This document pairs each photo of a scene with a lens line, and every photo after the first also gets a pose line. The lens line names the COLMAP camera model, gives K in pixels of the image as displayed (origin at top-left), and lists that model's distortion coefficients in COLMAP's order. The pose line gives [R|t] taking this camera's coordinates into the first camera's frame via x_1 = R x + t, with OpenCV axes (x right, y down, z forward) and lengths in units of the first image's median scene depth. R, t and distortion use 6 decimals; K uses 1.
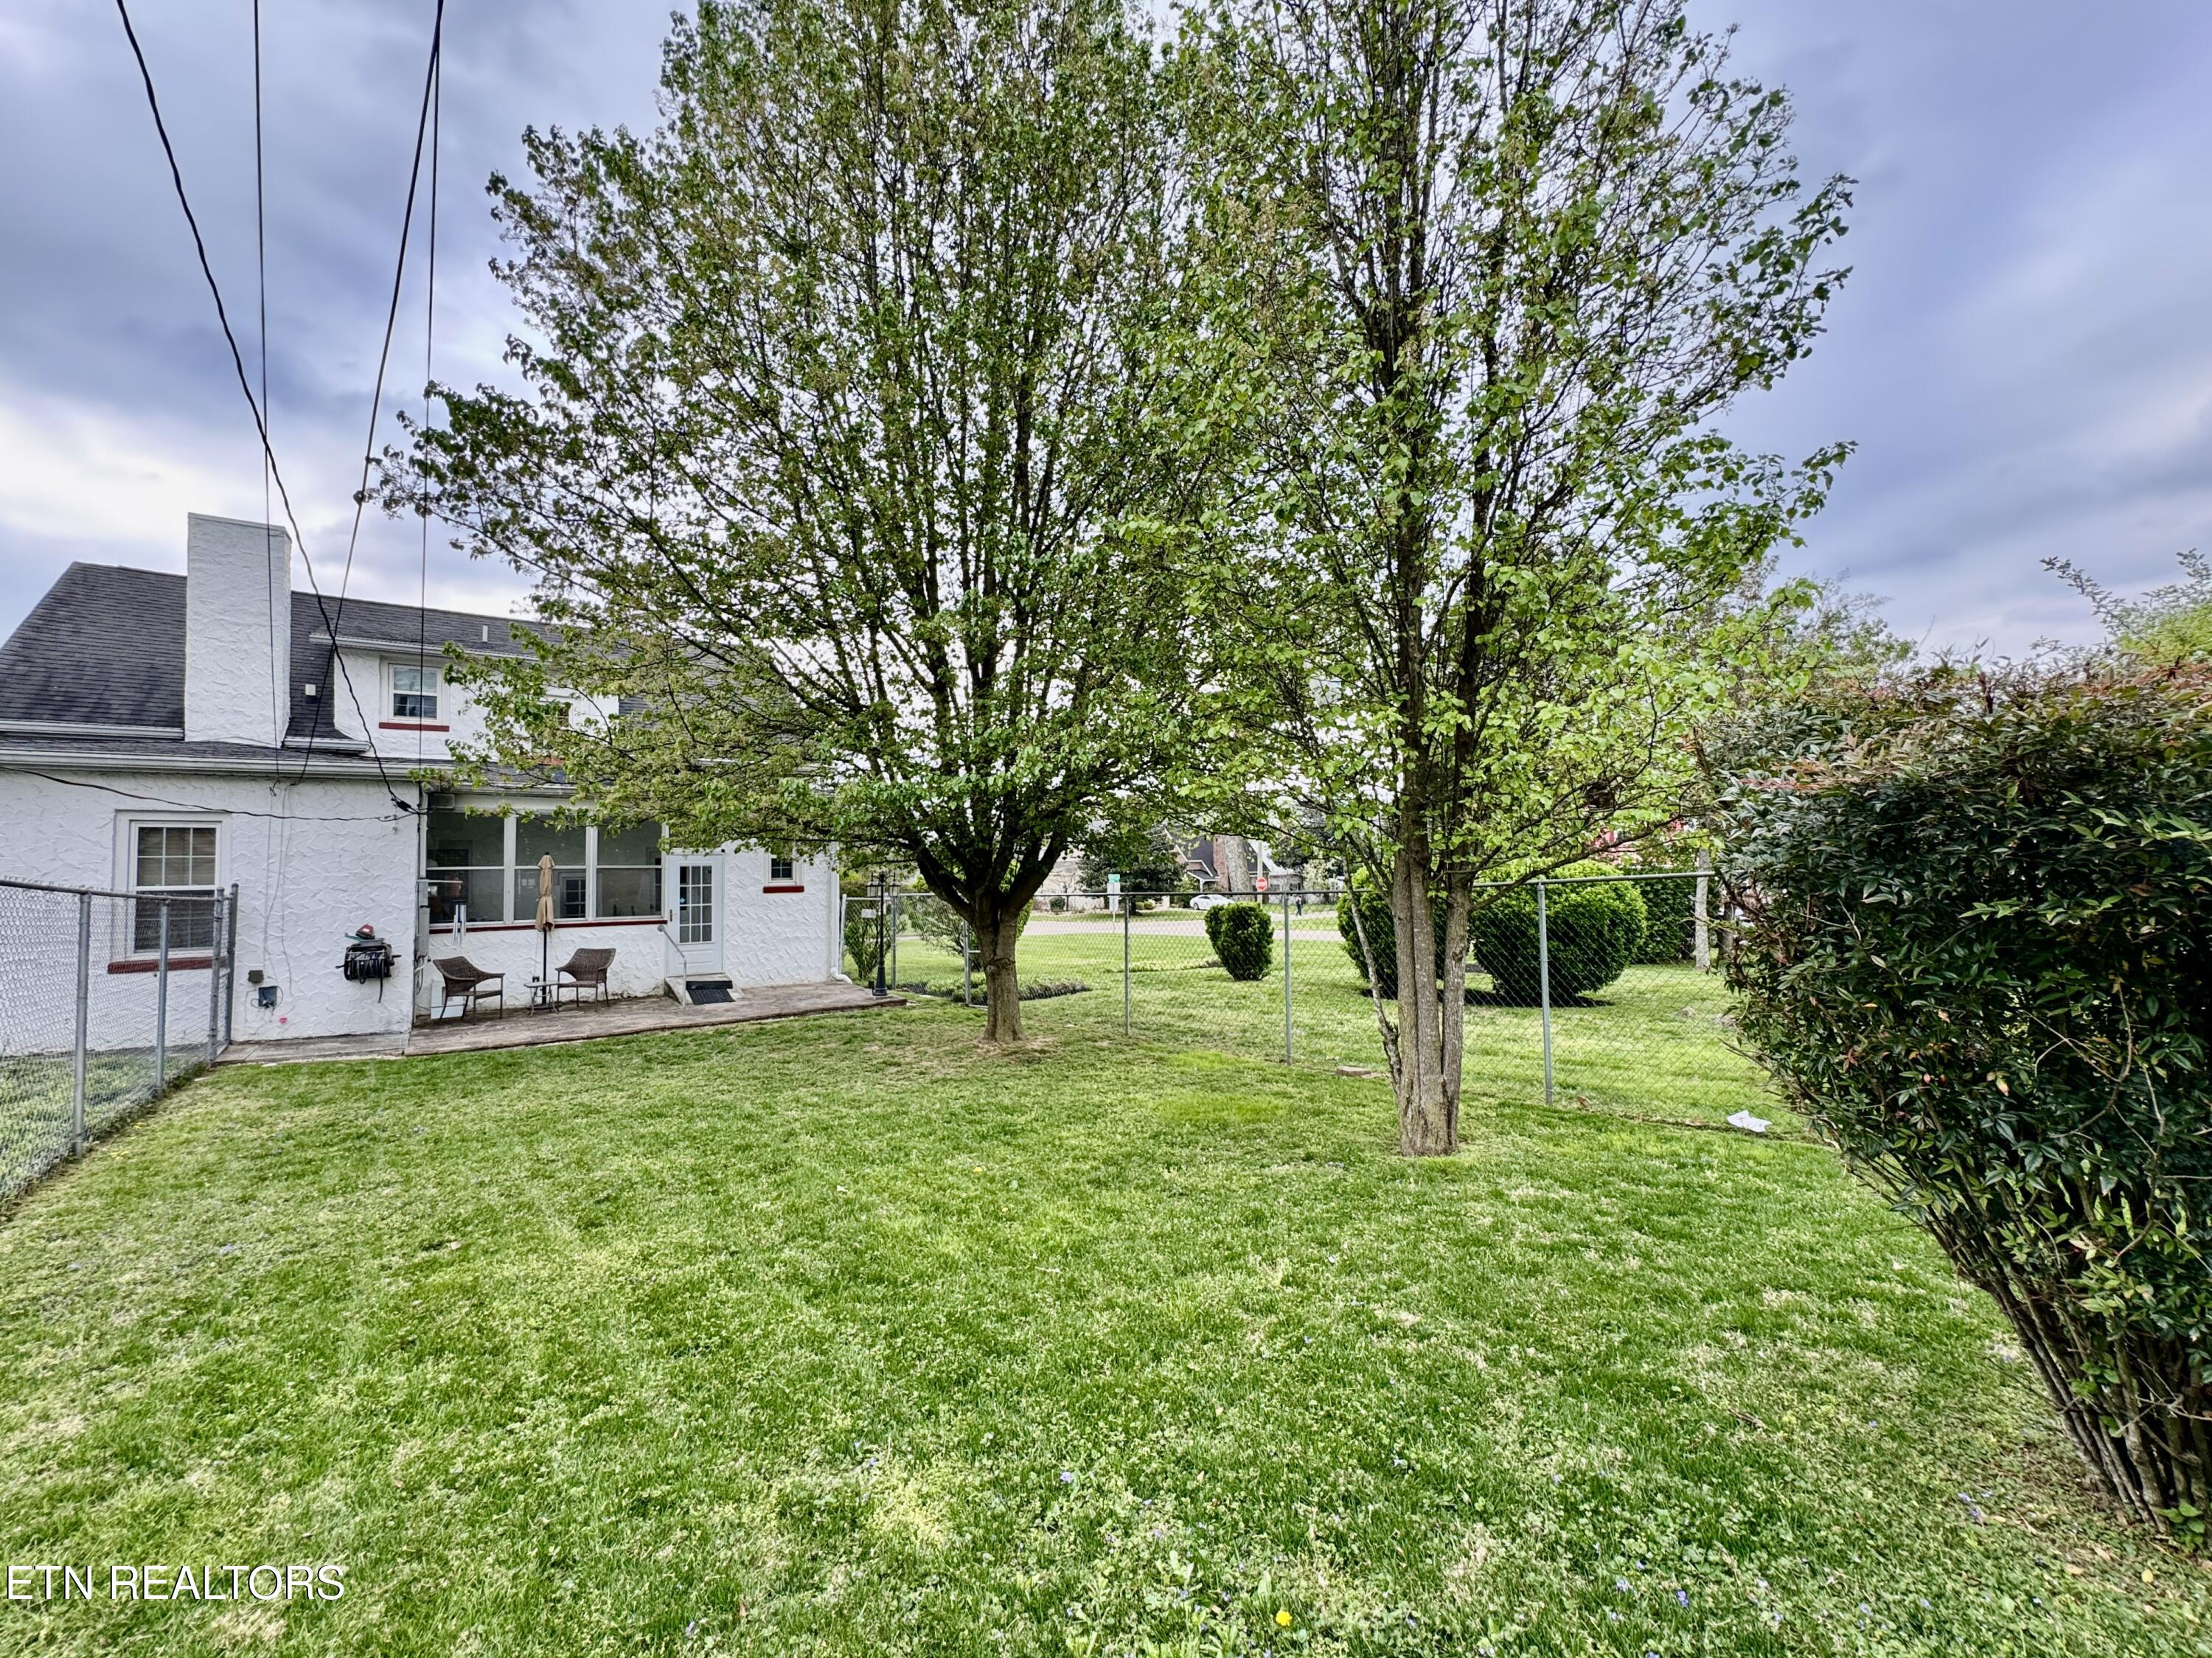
lens RADIAL K [[885.5, 0, 1103.3], [0, 885.5, 832.2], [0, 0, 1]] dist [-0.004127, -0.000485]
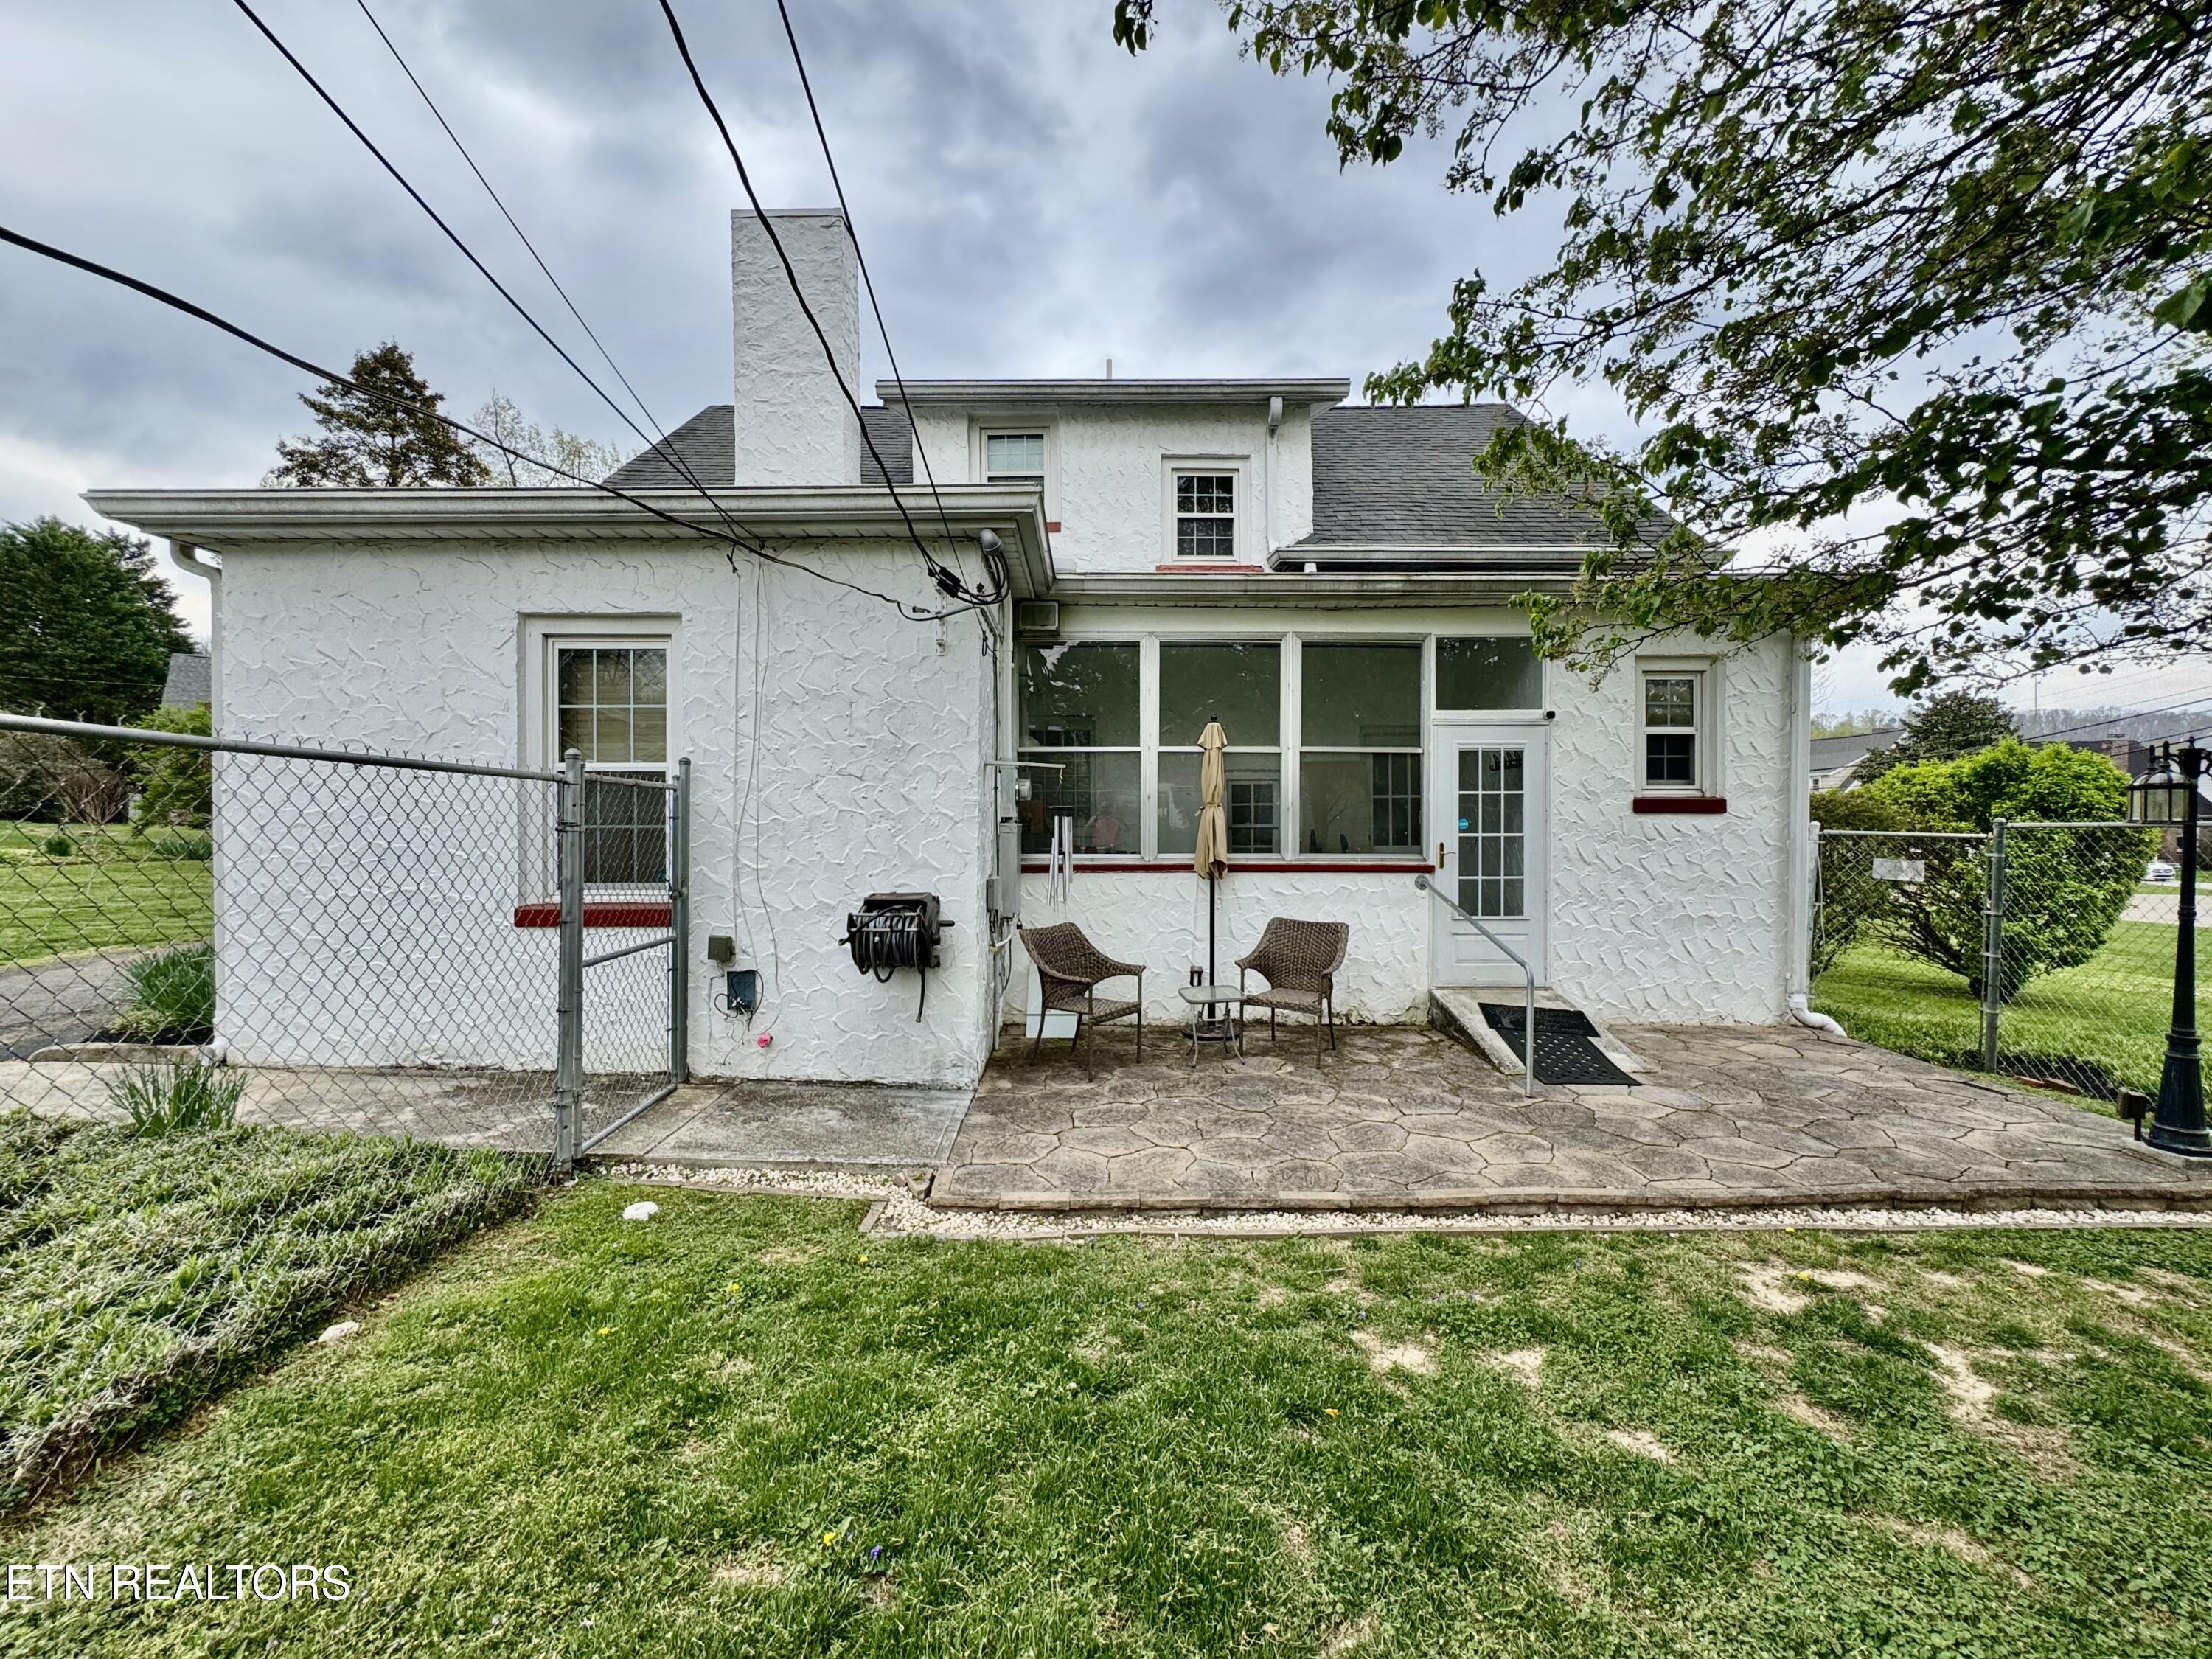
lens RADIAL K [[885.5, 0, 1104.9], [0, 885.5, 825.1], [0, 0, 1]] dist [-0.004127, -0.000485]
pose [[0.808640, 0.021862, -0.587898, -0.415929], [0.012260, 0.998466, 0.053992, 0.059035], [0.588176, -0.050868, 0.807131, 0.606746]]
